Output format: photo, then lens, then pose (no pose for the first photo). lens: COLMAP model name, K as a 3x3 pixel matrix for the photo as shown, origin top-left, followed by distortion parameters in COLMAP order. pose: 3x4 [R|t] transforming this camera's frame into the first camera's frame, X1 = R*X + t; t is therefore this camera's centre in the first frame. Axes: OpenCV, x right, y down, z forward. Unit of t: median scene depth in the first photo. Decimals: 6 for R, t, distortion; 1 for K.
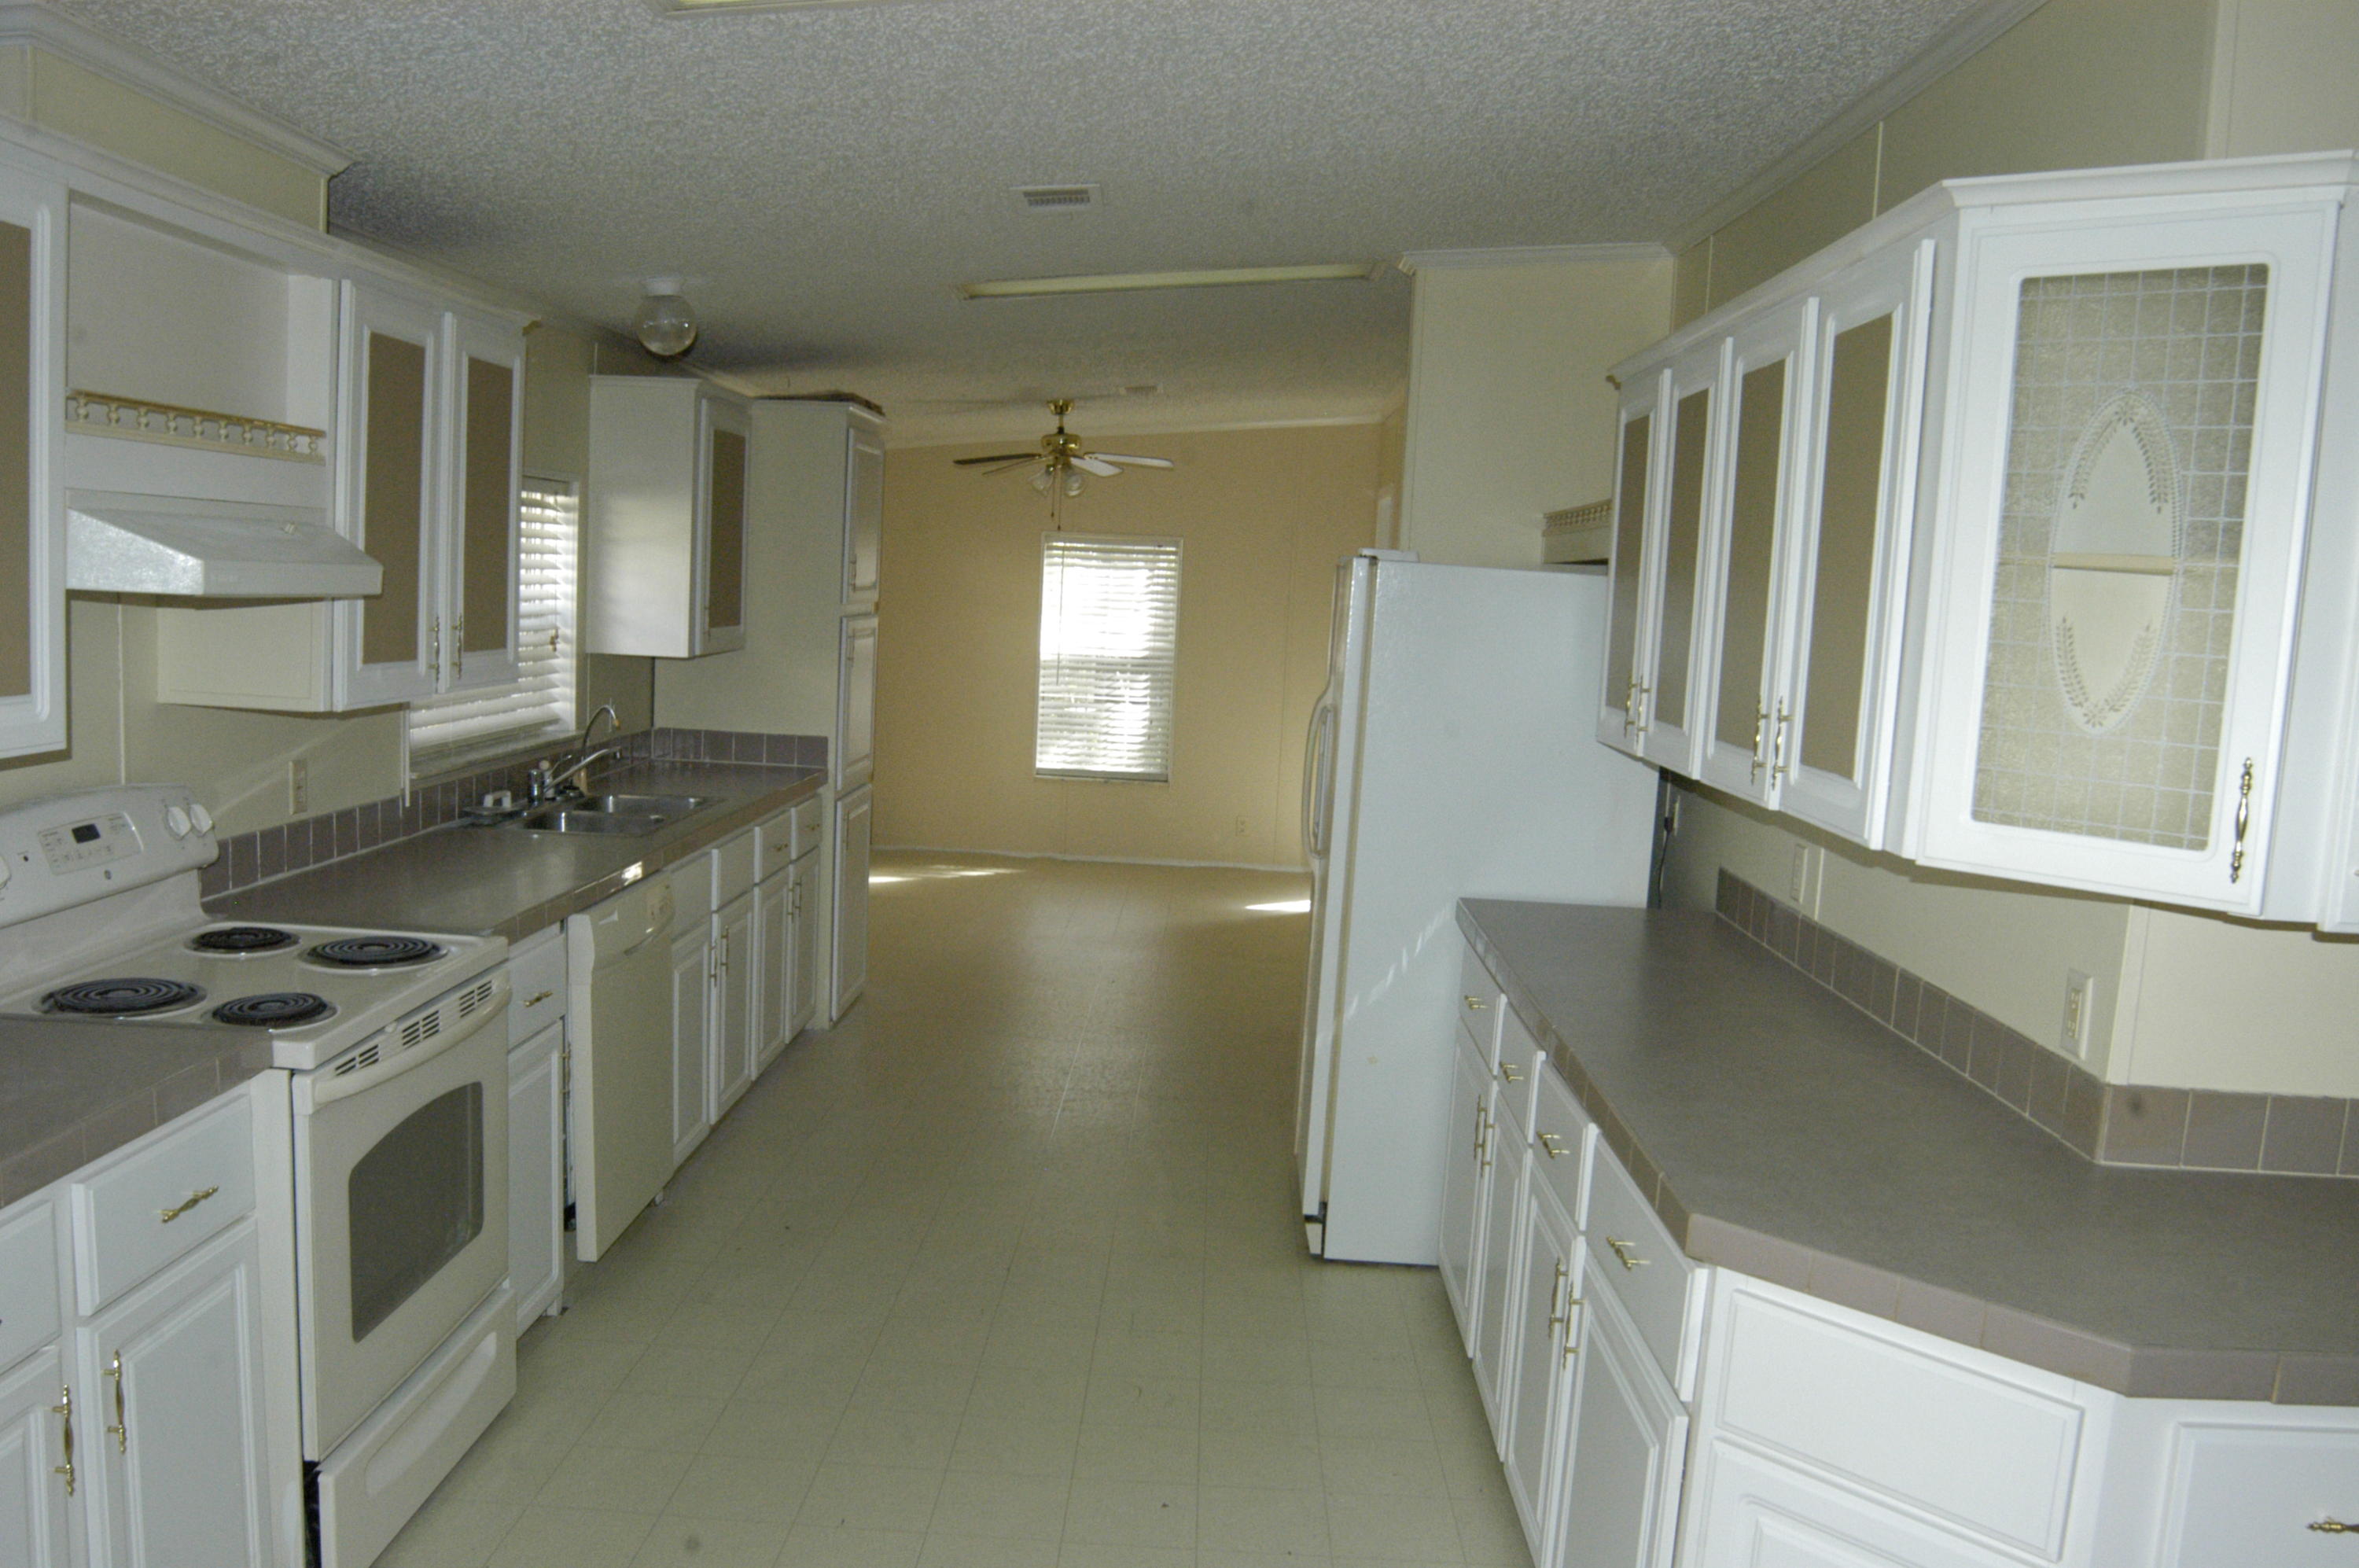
lens RADIAL K [[1841.0, 0, 1193.6], [0, 1841.0, 800.1], [0, 0, 1]] dist [-0.118880, 0.074814]
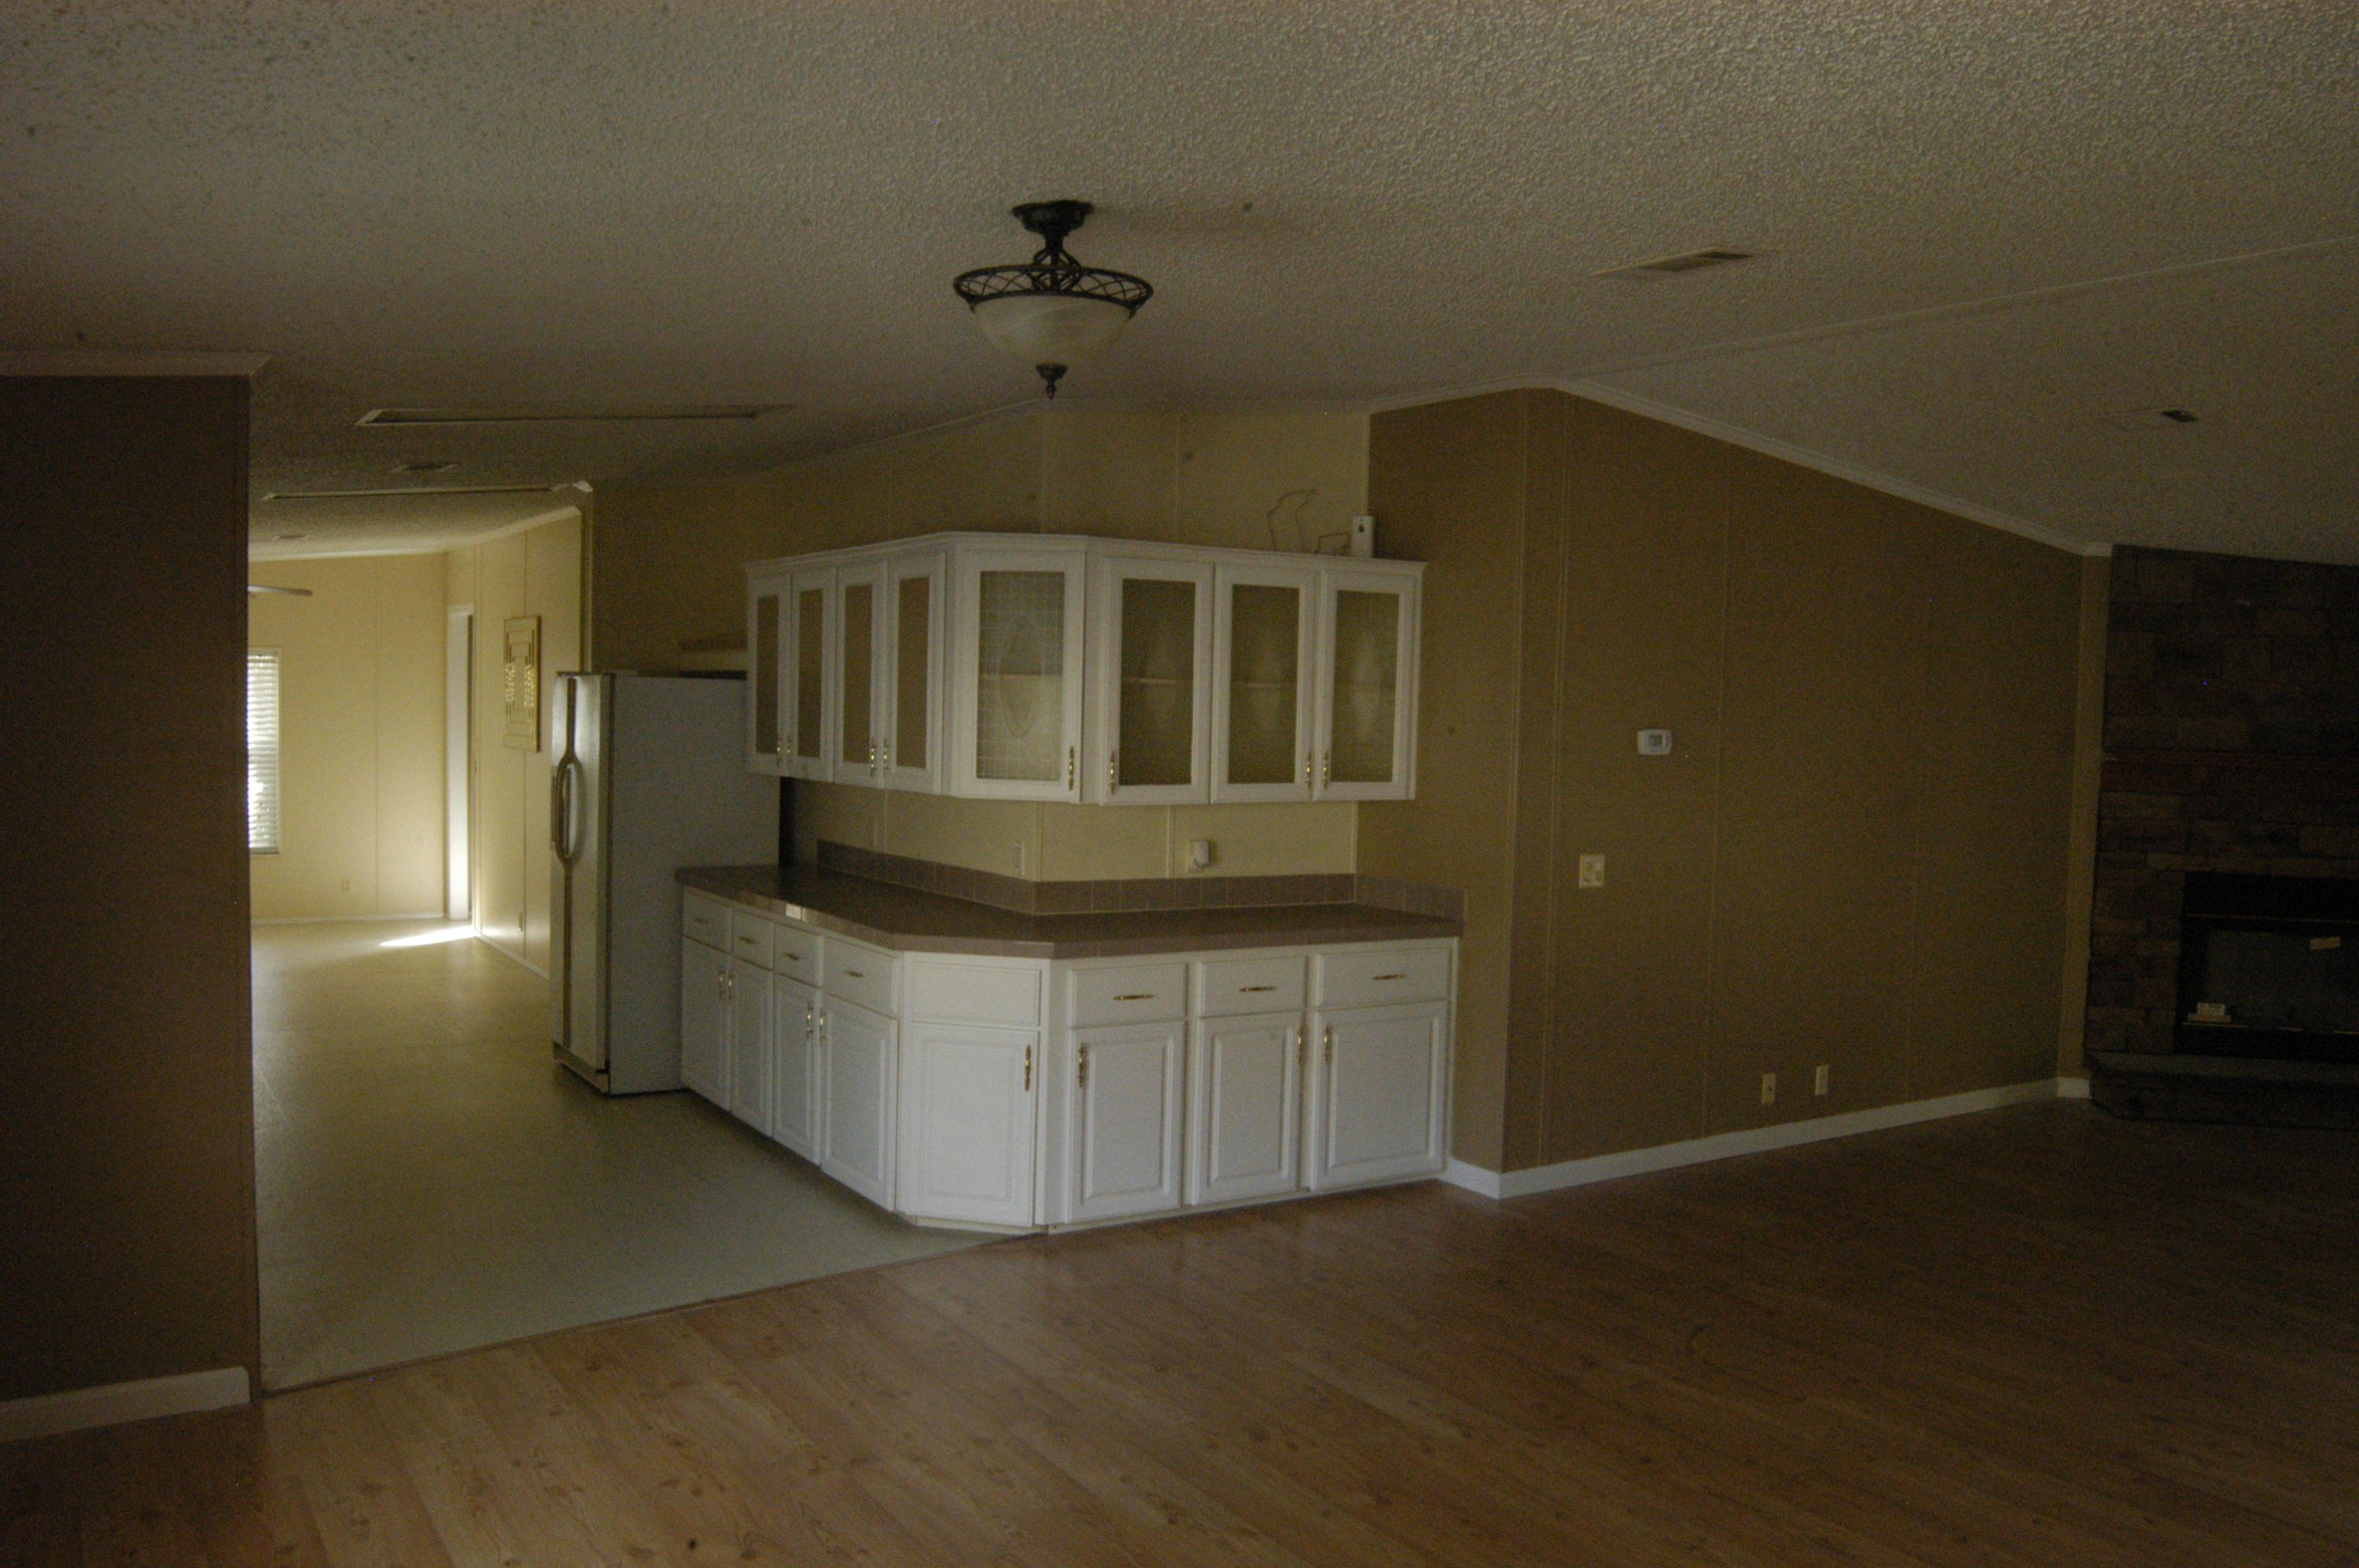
lens RADIAL K [[1841.0, 0, 1193.6], [0, 1841.0, 800.1], [0, 0, 1]] dist [-0.118880, 0.074814]
pose [[0.828795, -0.064146, 0.555863, -0.472219], [0.086209, 0.996185, -0.013579, 0.063874], [-0.552871, 0.059175, 0.831163, -0.825163]]
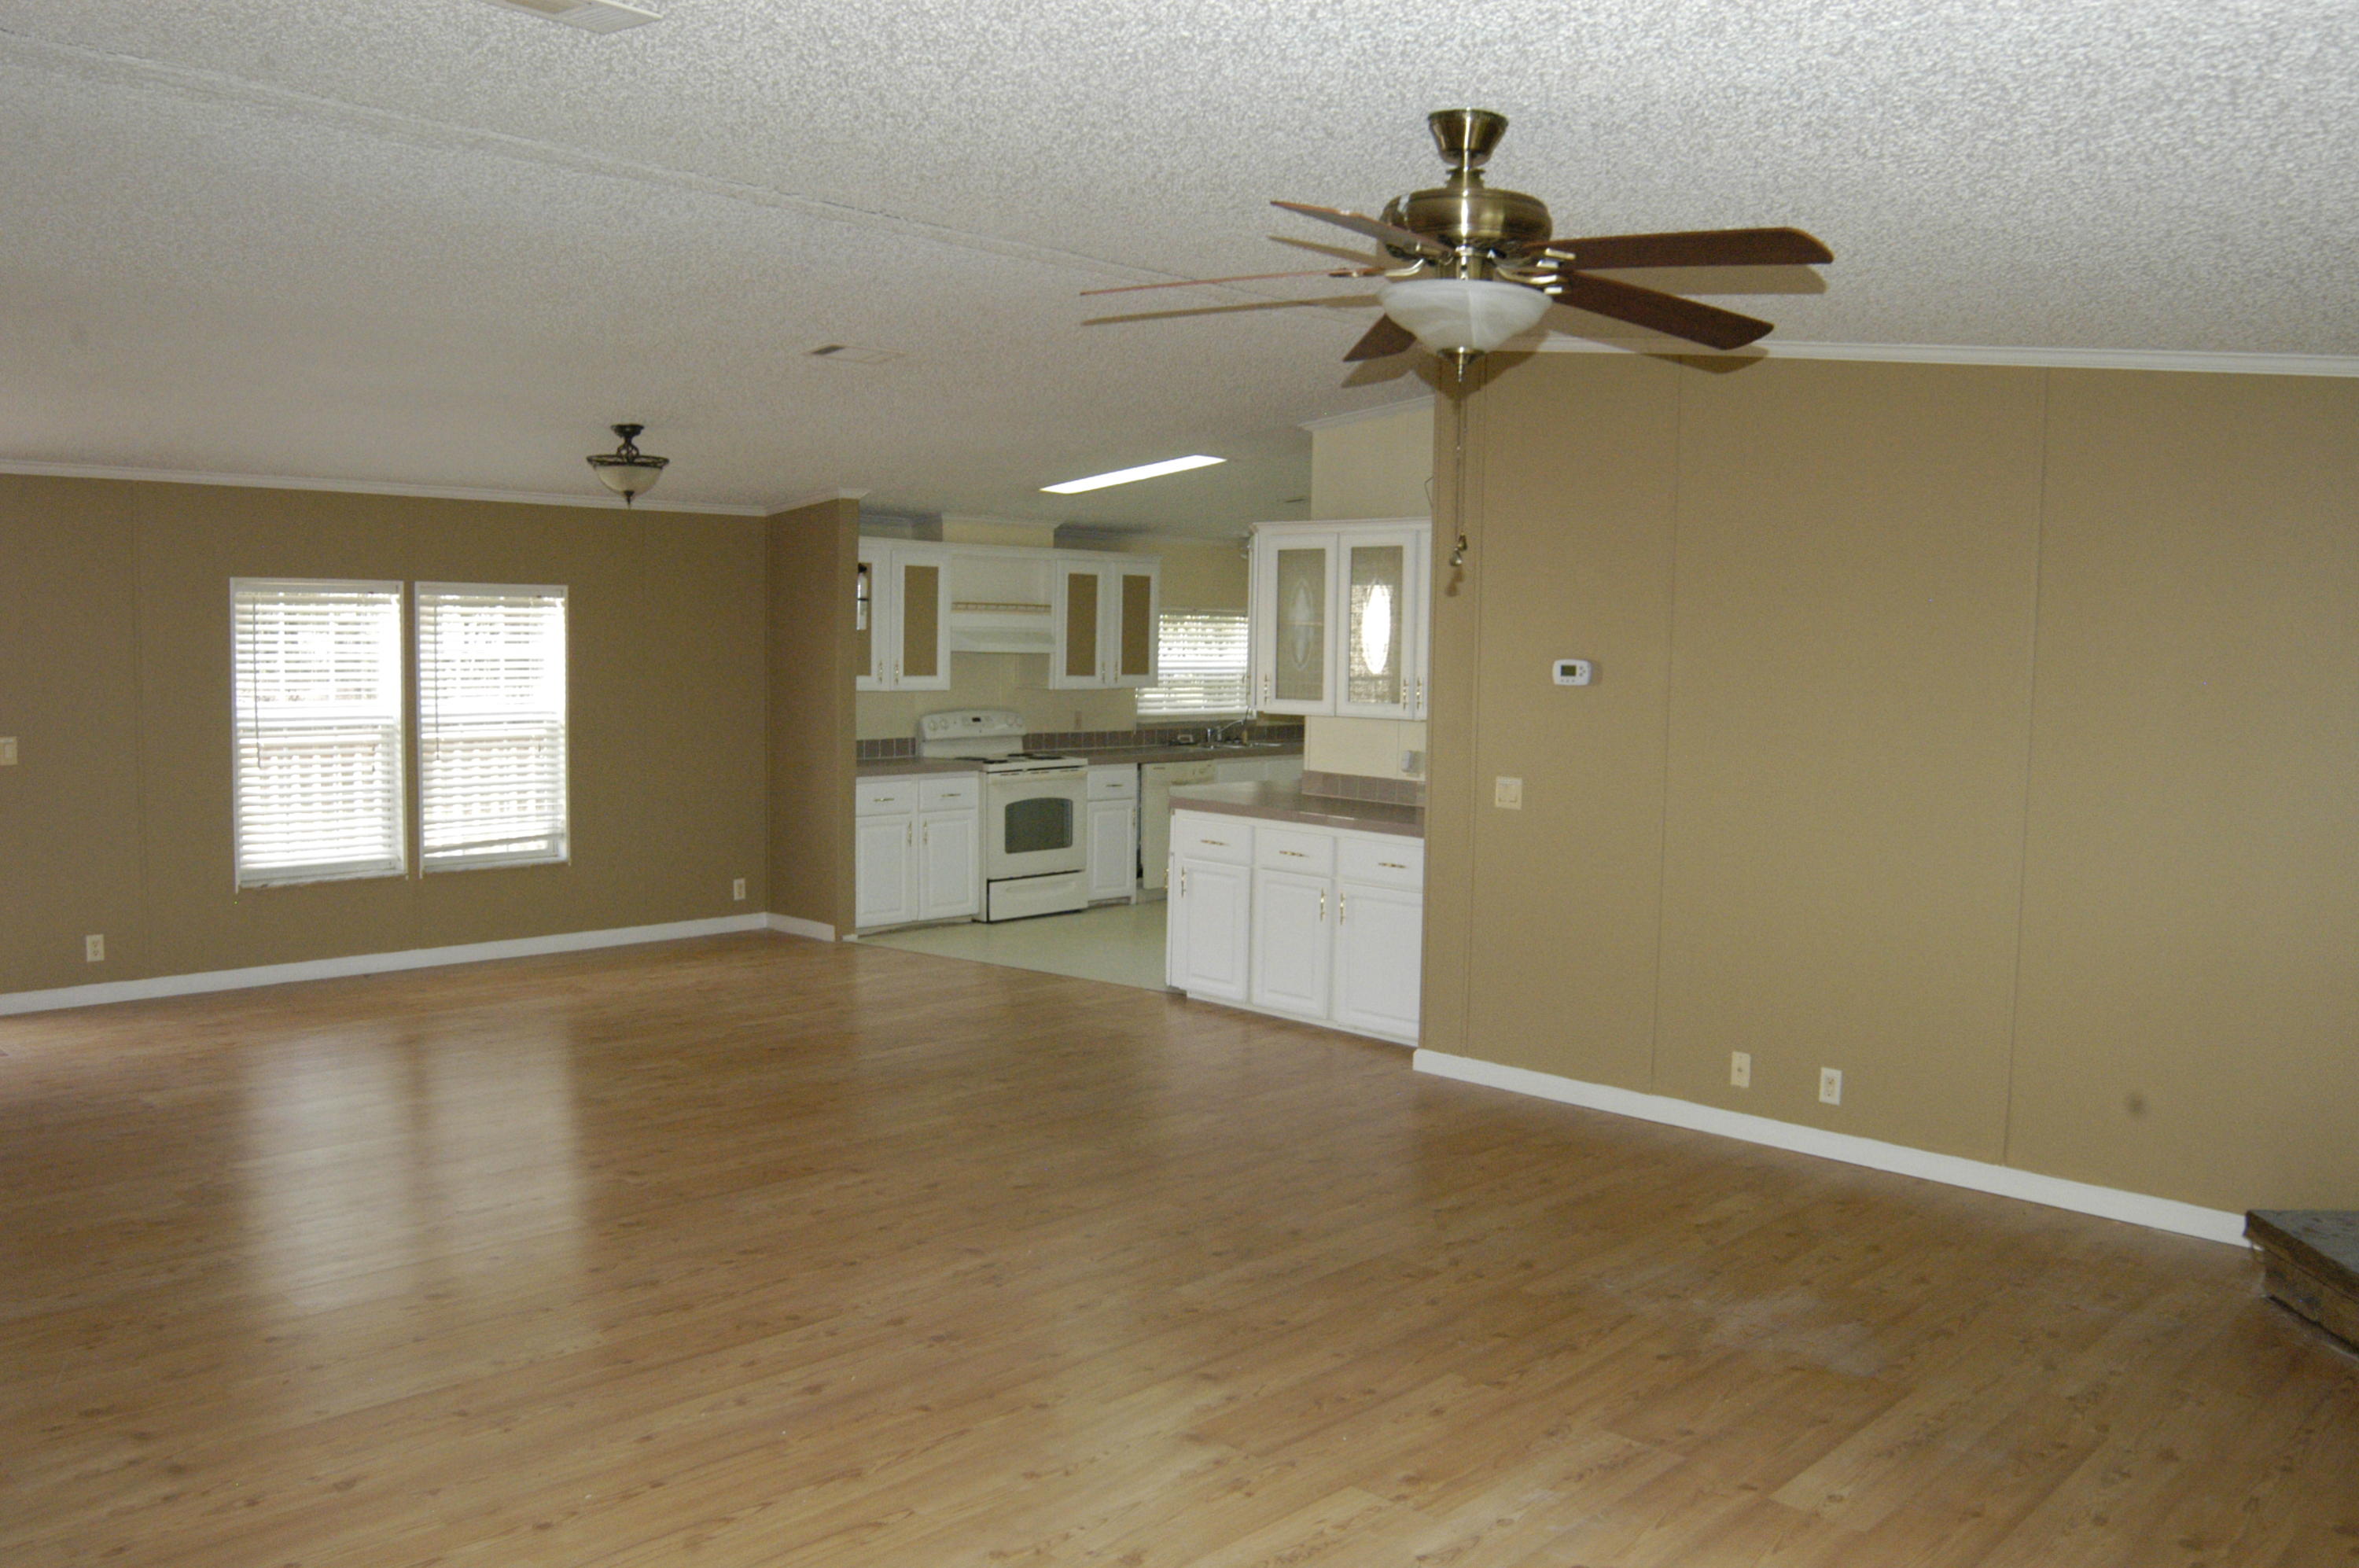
lens RADIAL K [[1841.0, 0, 1193.6], [0, 1841.0, 800.1], [0, 0, 1]] dist [-0.118880, 0.074814]
pose [[0.730994, 0.019841, -0.682095, 1.818230], [-0.058079, 0.997759, -0.033220, 0.225591], [0.679908, 0.063899, 0.730508, -1.149741]]
